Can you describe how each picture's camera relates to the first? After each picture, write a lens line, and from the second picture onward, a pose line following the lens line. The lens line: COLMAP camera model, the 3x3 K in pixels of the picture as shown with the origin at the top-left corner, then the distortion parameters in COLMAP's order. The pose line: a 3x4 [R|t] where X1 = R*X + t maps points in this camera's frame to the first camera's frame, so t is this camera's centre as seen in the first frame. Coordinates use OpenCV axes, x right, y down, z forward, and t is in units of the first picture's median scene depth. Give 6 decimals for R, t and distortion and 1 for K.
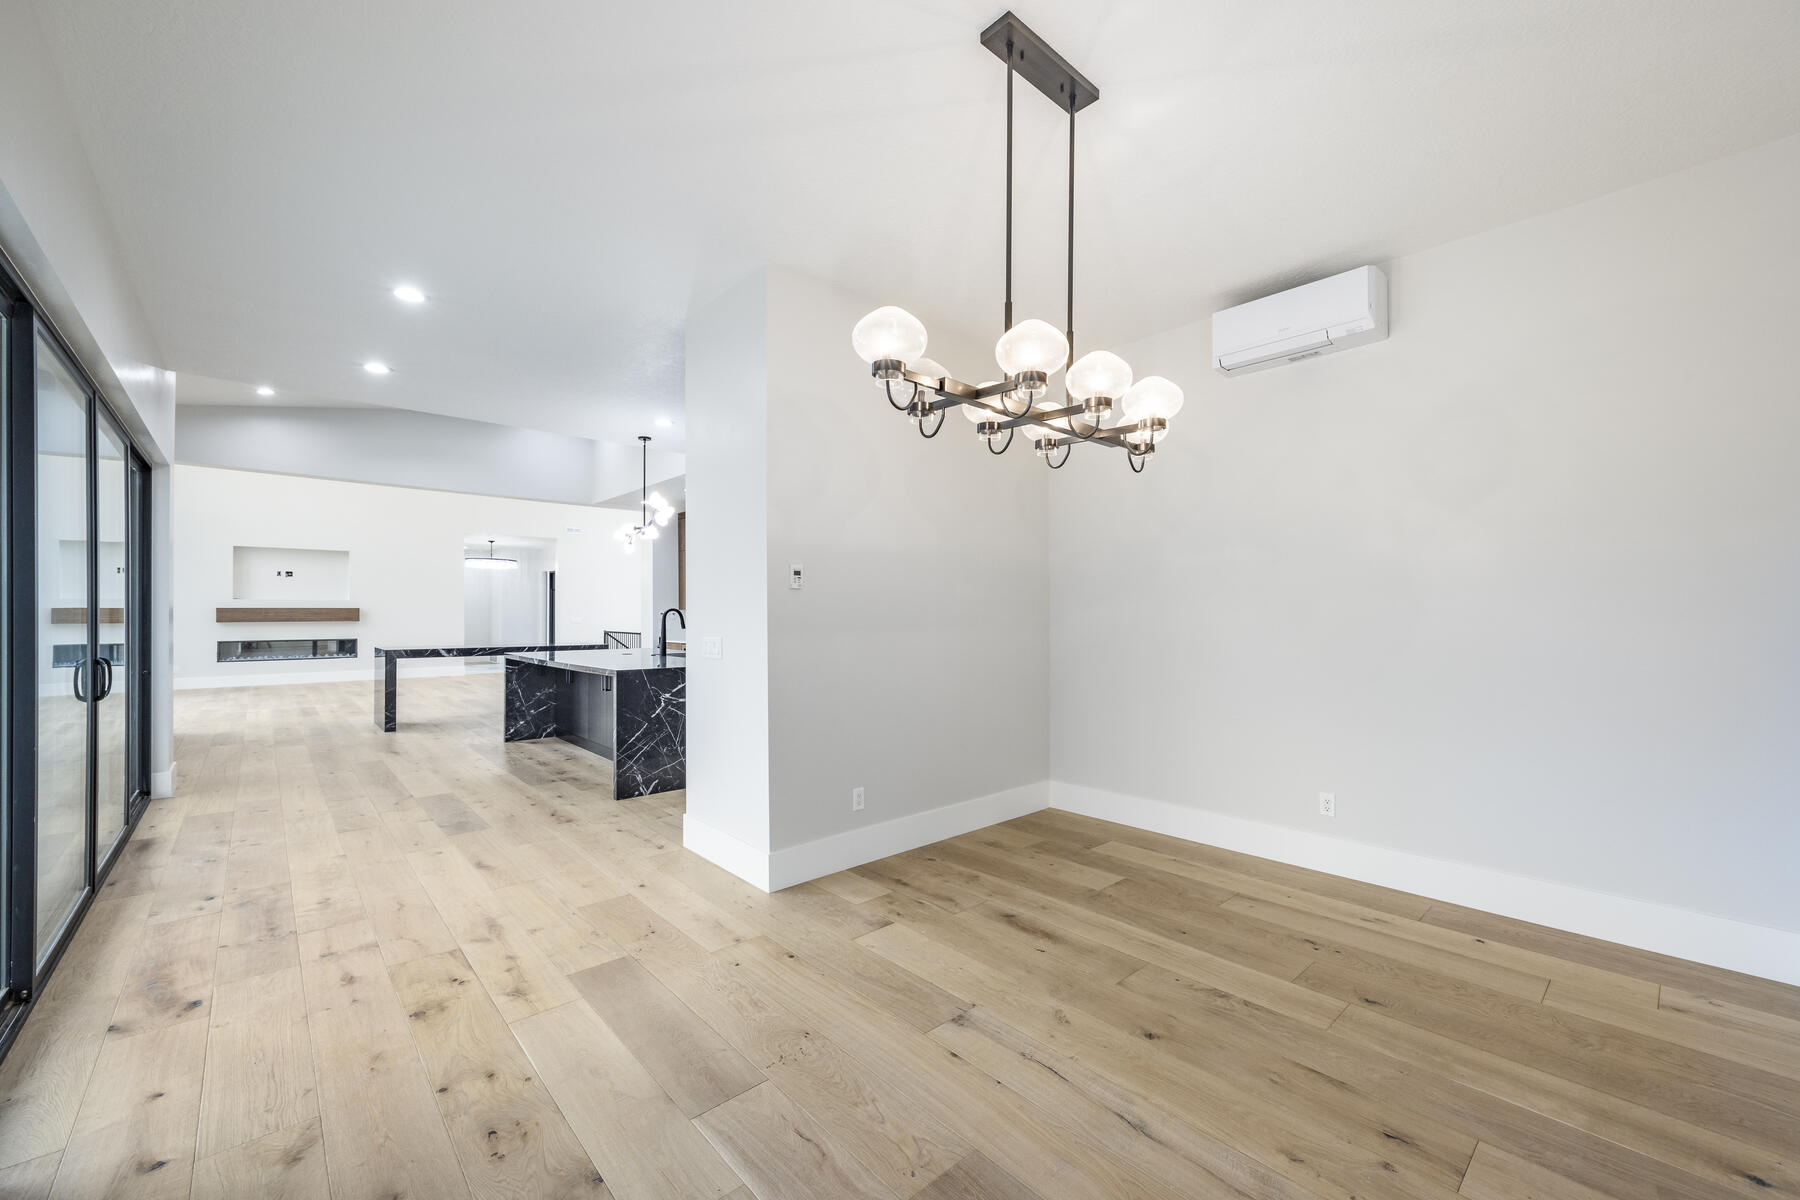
lens RADIAL K [[731.8, 0, 860.9], [0, 731.8, 610.3], [0, 0, 1]] dist [0.003092, 0.000146]
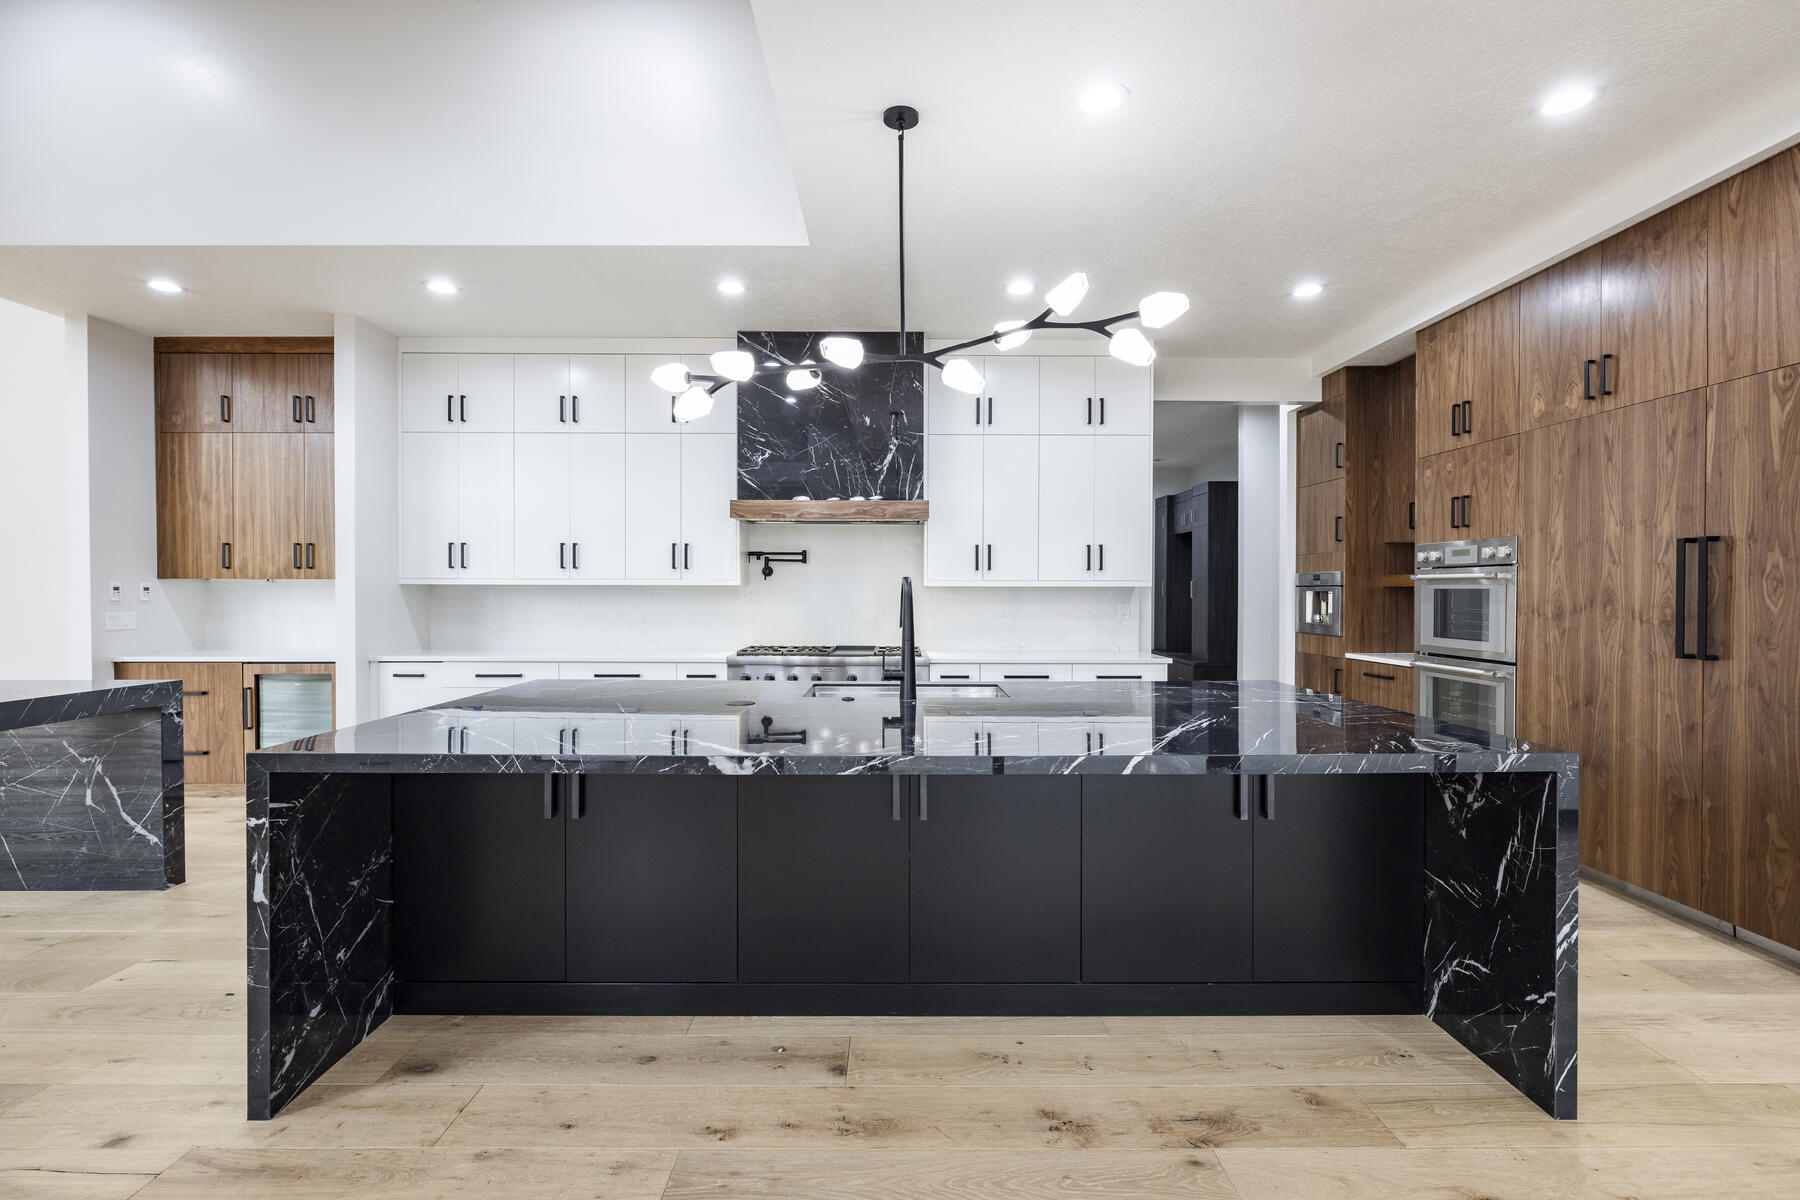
lens RADIAL K [[820.8, 0, 901.3], [0, 820.8, 600.0], [0, 0, 1]] dist [-0.002024, -0.000050]
pose [[0.635672, -0.007637, 0.771921, -0.496199], [-0.005080, 0.999888, 0.014076, 0.003259], [-0.771942, -0.012869, 0.635562, 0.592148]]
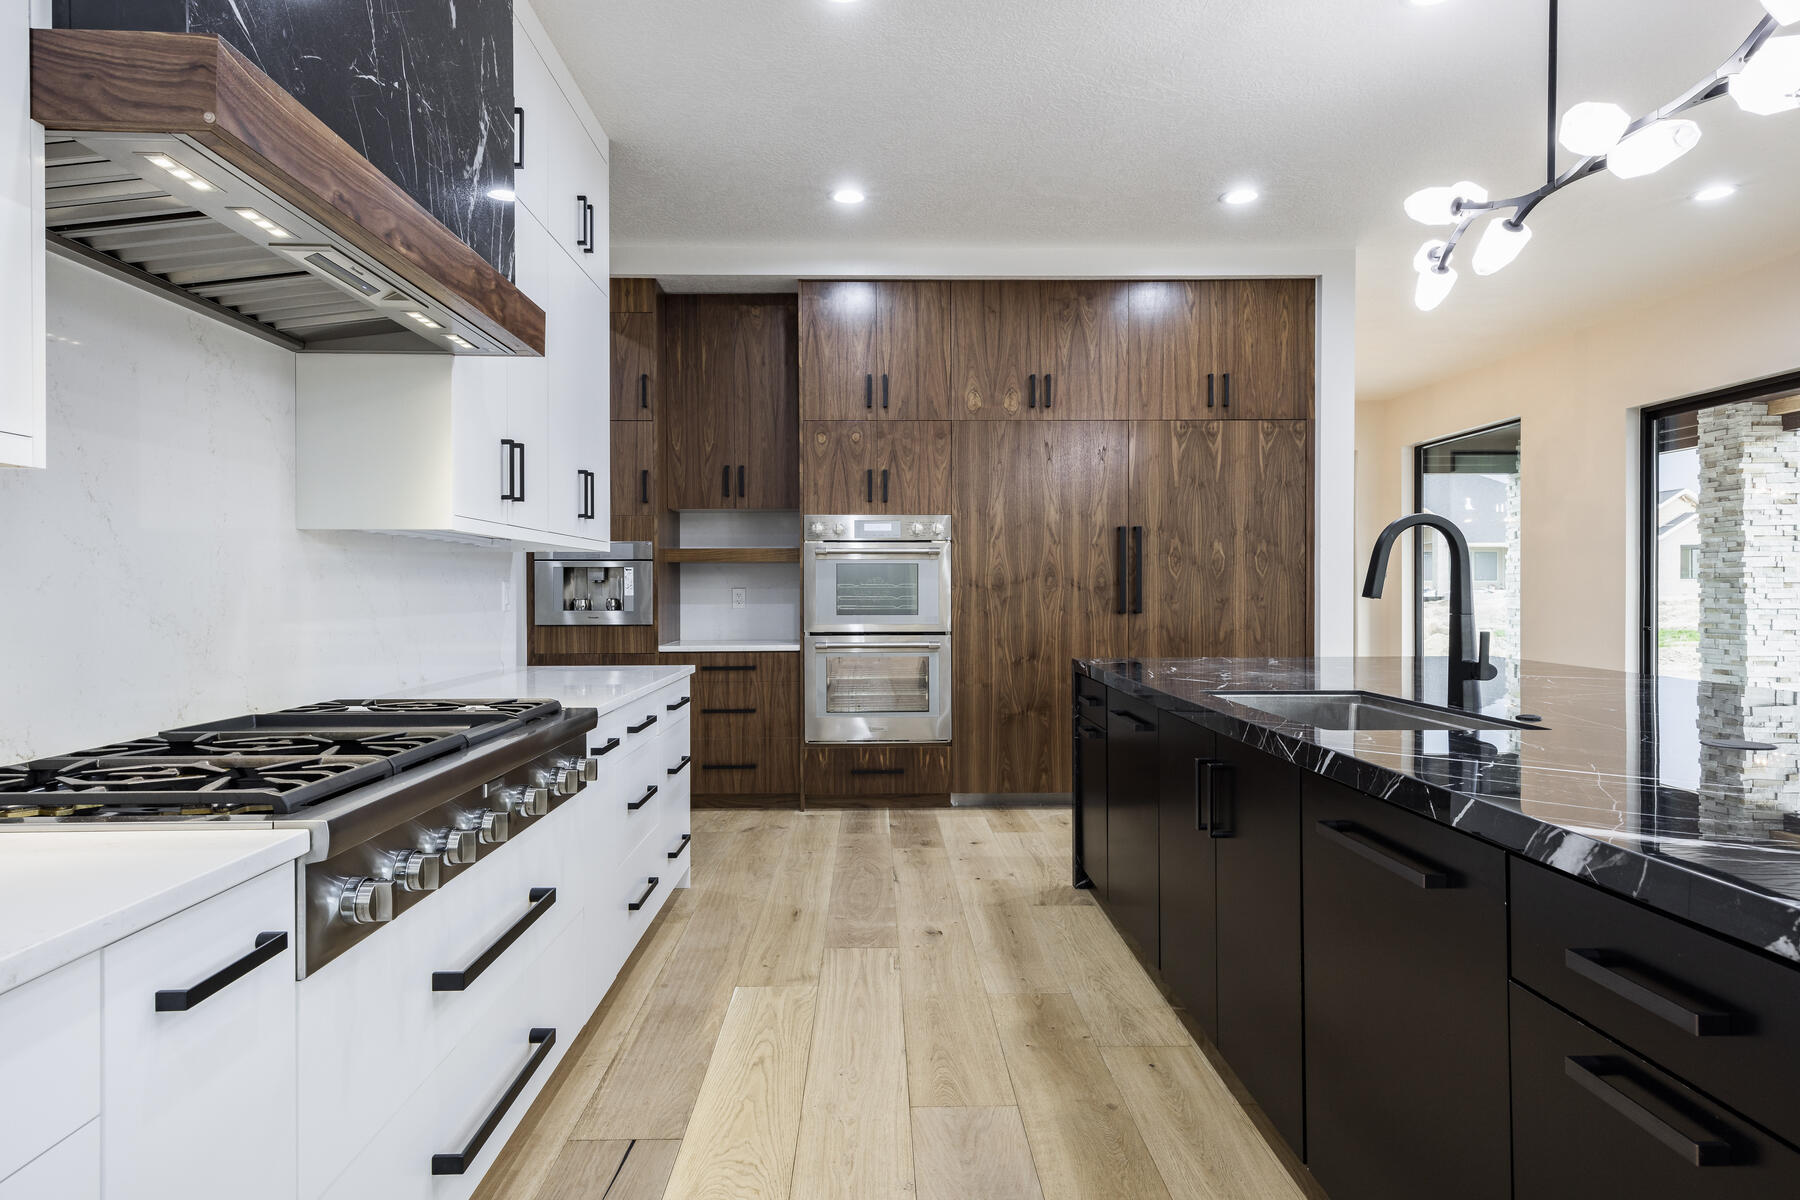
lens RADIAL K [[1026.8, 0, 864.6], [0, 1026.8, 588.5], [0, 0, 1]] dist [0.021342, -0.000638]
pose [[-0.771847, 0.003793, 0.635797, -0.284766], [0.000812, 0.999987, -0.004980, 0.019491], [-0.635807, -0.003328, -0.771841, 1.116743]]
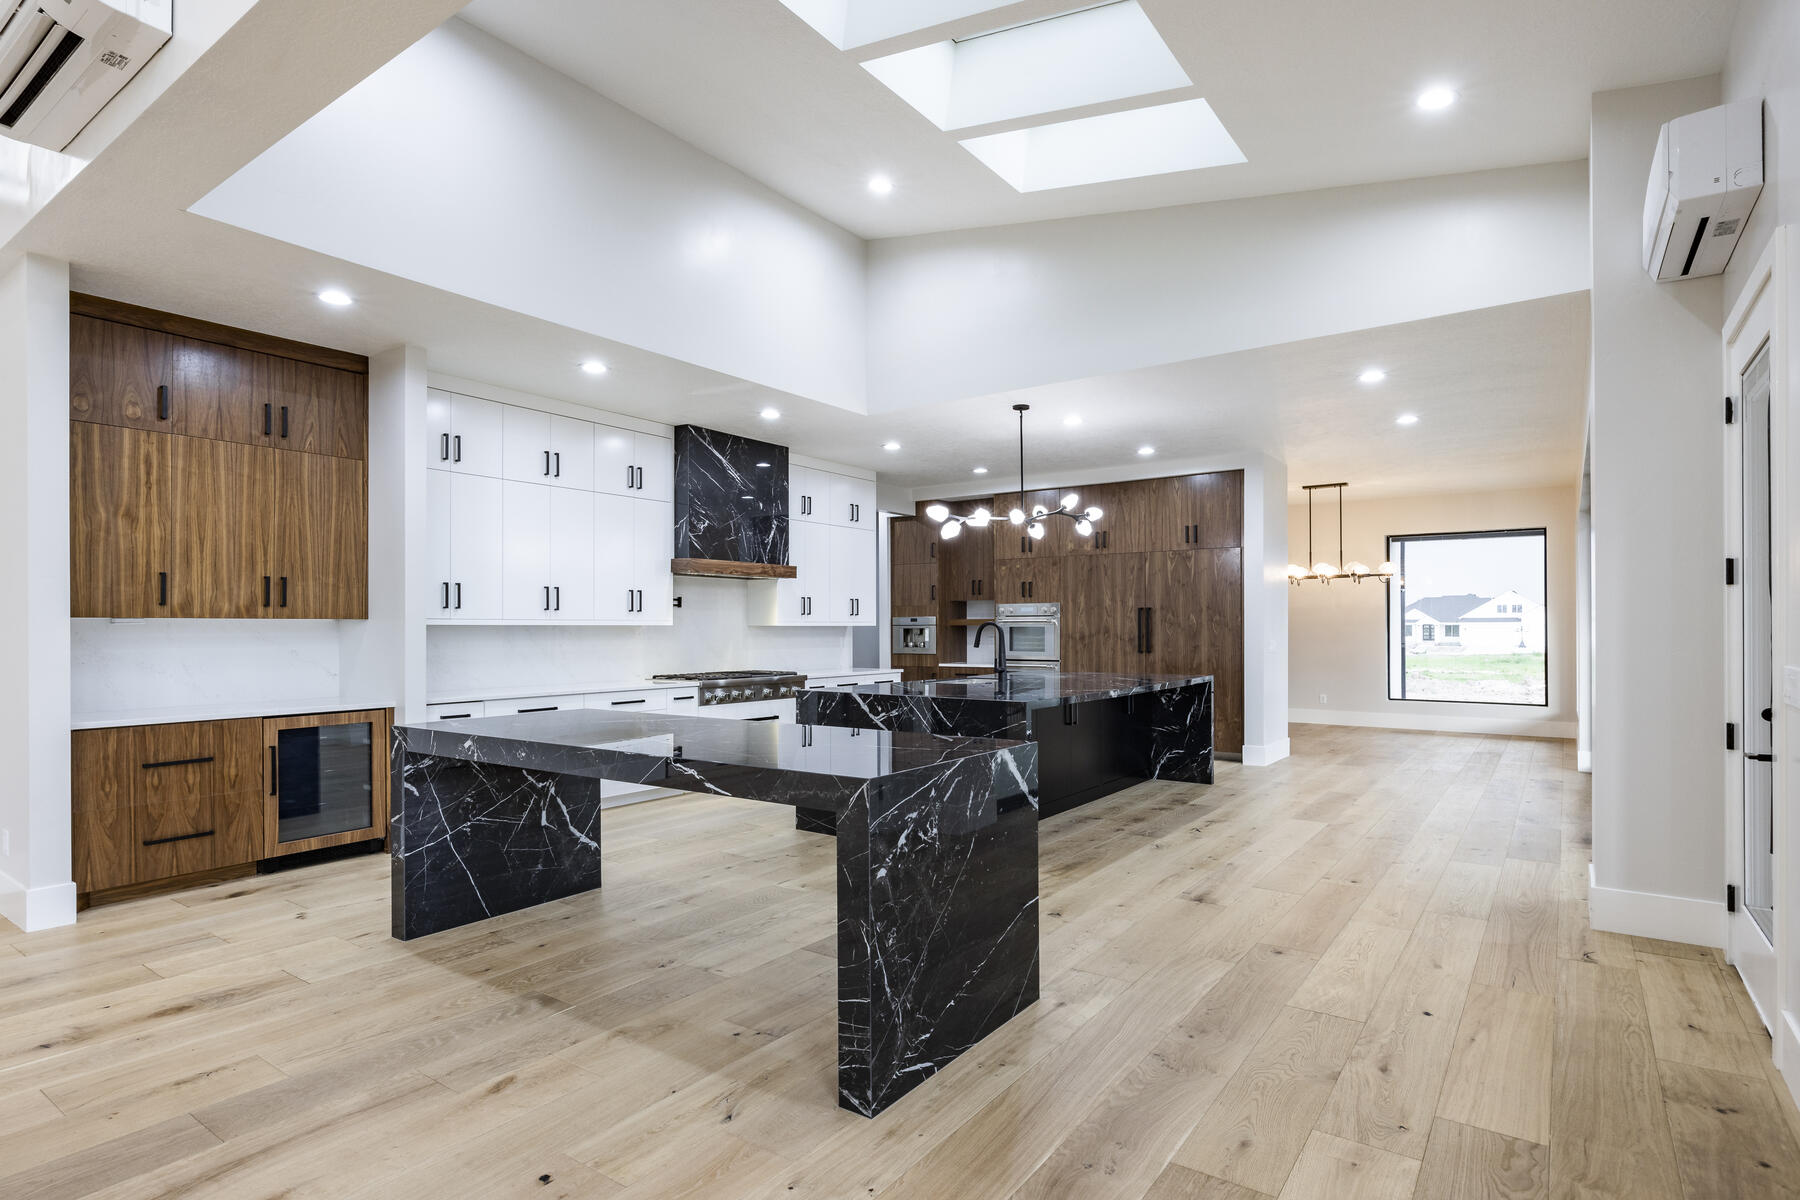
lens RADIAL K [[916.2, 0, 857.2], [0, 916.2, 626.3], [0, 0, 1]] dist [-0.000807, 0.000006]
pose [[-0.215932, 0.003489, 0.976402, -0.959489], [-0.000393, 0.999993, -0.003661, 0.005263], [-0.976408, -0.001174, -0.215929, 1.091874]]
